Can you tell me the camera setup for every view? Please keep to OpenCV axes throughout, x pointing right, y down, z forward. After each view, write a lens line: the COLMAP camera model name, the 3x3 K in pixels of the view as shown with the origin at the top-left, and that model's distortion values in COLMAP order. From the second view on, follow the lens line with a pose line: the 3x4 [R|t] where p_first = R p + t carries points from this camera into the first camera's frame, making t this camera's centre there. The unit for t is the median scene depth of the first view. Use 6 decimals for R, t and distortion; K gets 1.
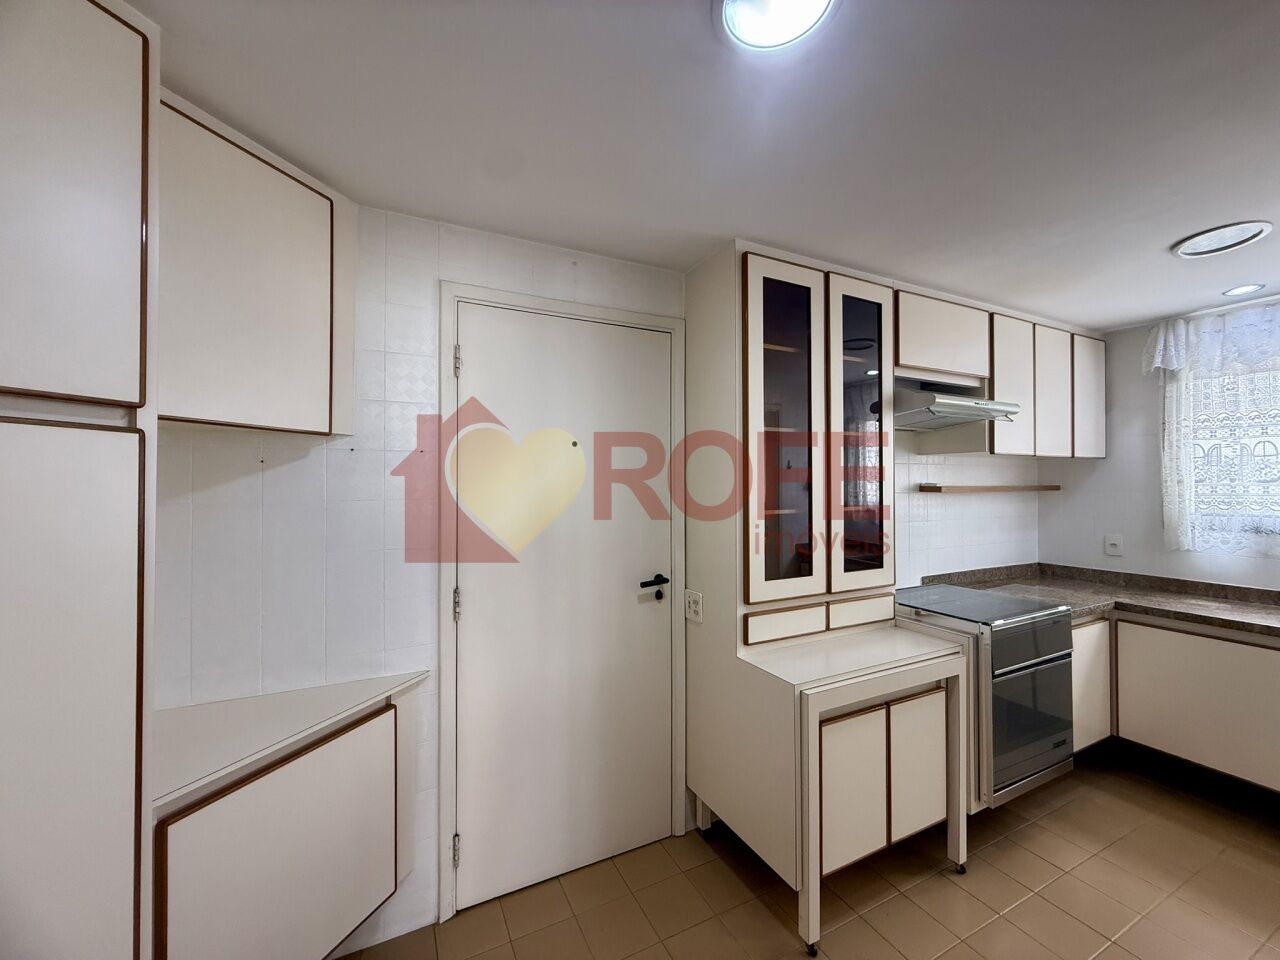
lens RADIAL K [[514.0, 0, 639.4], [0, 514.0, 480.3], [0, 0, 1]] dist [-0.001525, -0.000209]
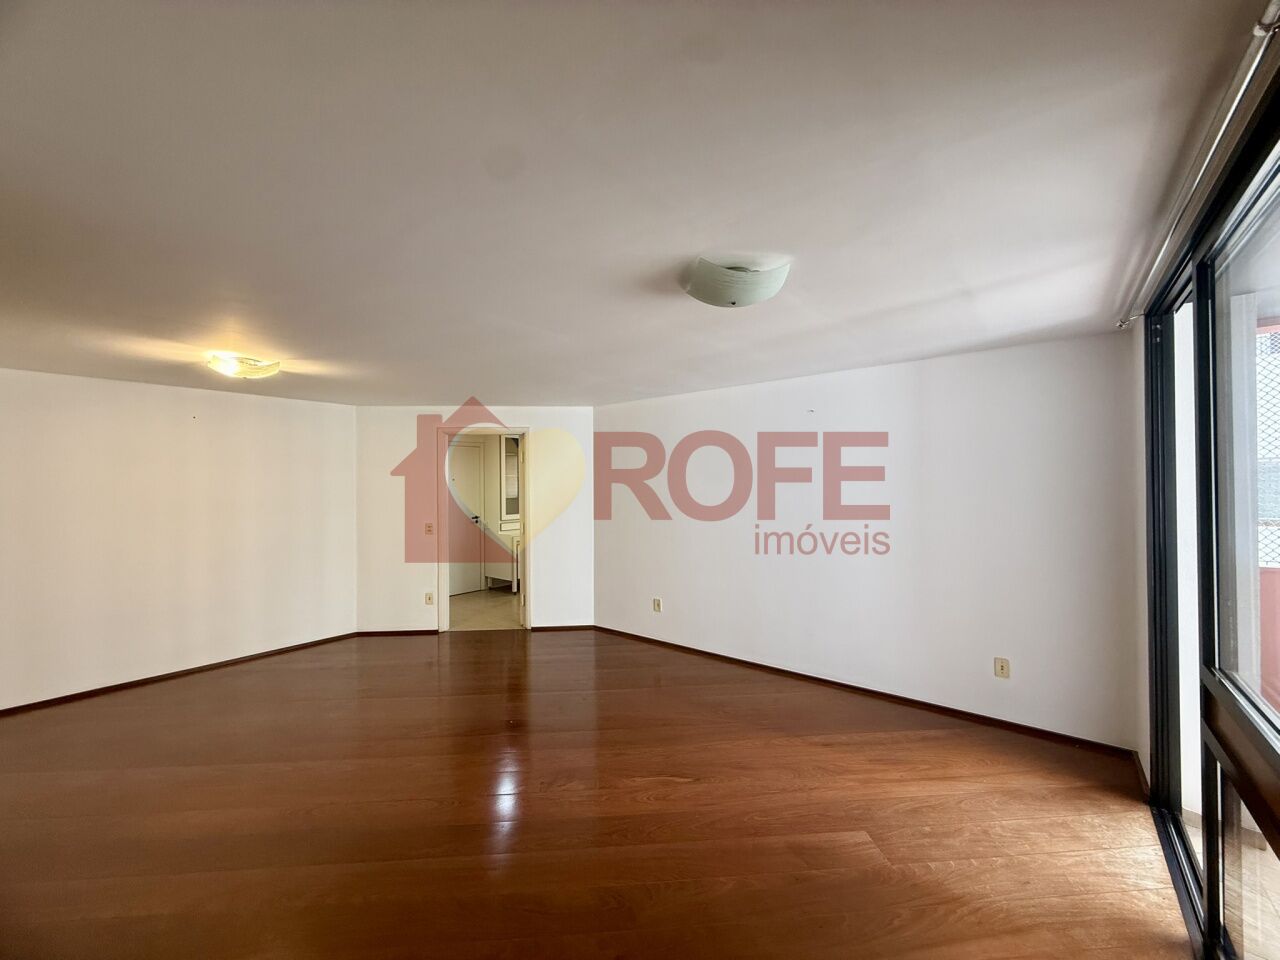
lens RADIAL K [[514.0, 0, 637.2], [0, 514.0, 481.6], [0, 0, 1]] dist [-0.001525, -0.000209]
pose [[0.908273, -0.009526, 0.418270, -0.449640], [0.009960, 0.999950, 0.001145, -0.048815], [-0.418260, 0.003126, 0.908322, -2.779635]]
